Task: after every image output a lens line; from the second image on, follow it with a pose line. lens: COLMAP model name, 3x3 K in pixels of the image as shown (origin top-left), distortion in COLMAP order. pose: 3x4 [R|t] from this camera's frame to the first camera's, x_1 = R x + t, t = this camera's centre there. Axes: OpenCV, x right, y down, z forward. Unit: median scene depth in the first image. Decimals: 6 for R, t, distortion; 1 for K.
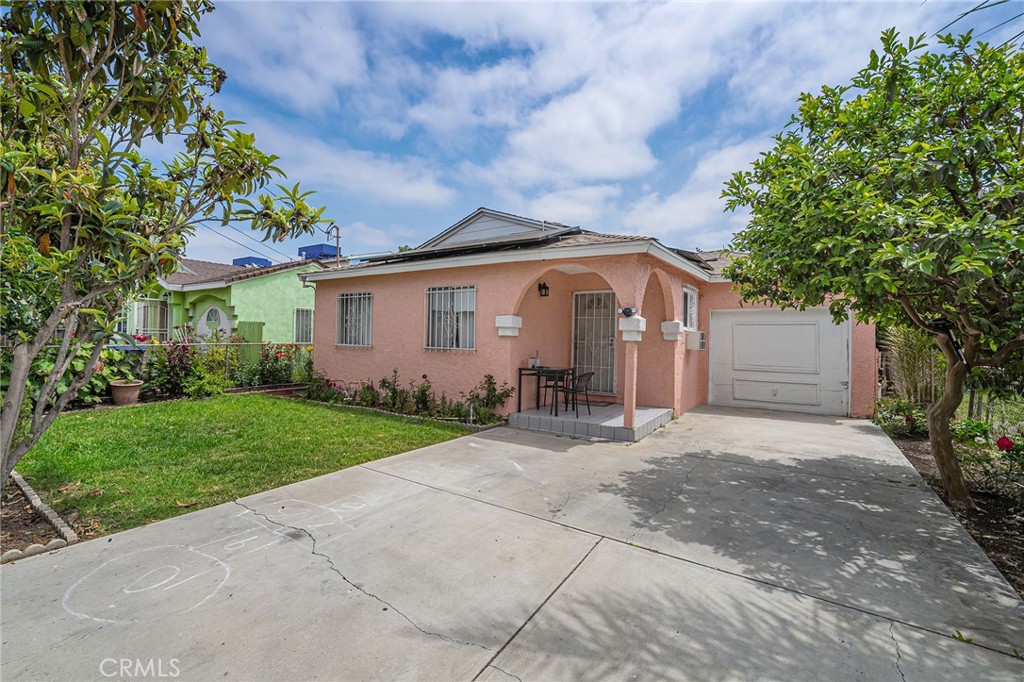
lens RADIAL K [[441.4, 0, 512.0], [0, 441.4, 341.0], [0, 0, 1]] dist [0.001990, -0.000134]
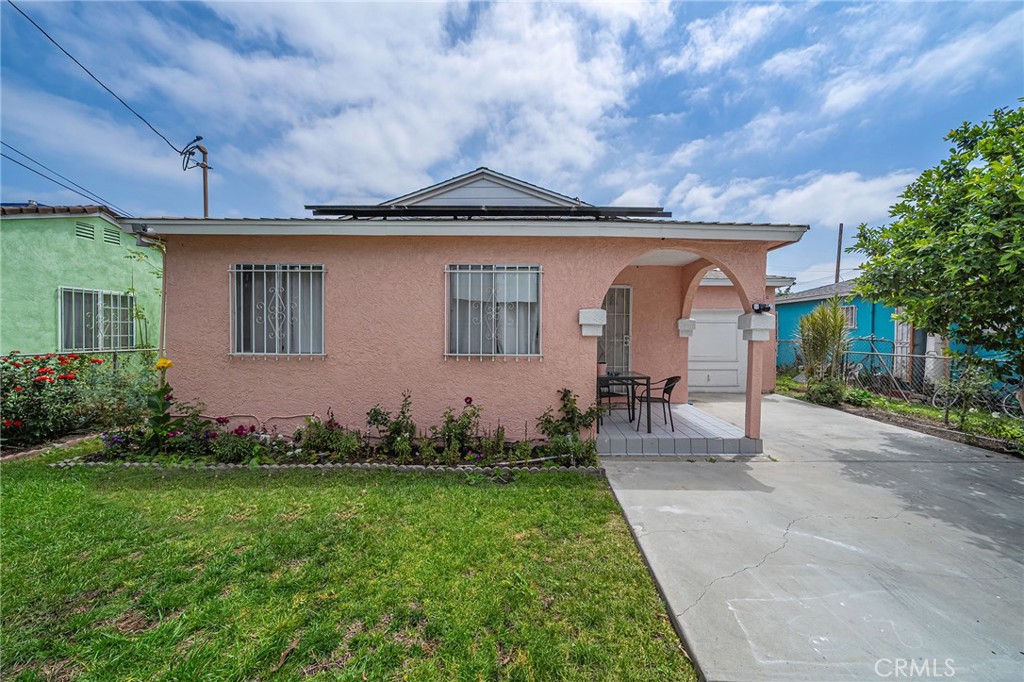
lens RADIAL K [[355.3, 0, 508.7], [0, 355.3, 341.5], [0, 0, 1]] dist [-0.000949, -0.000191]
pose [[0.843191, -0.027505, 0.536910, -0.369043], [0.013268, 0.999451, 0.030362, -0.018617], [-0.537451, -0.018477, 0.843093, 0.457888]]
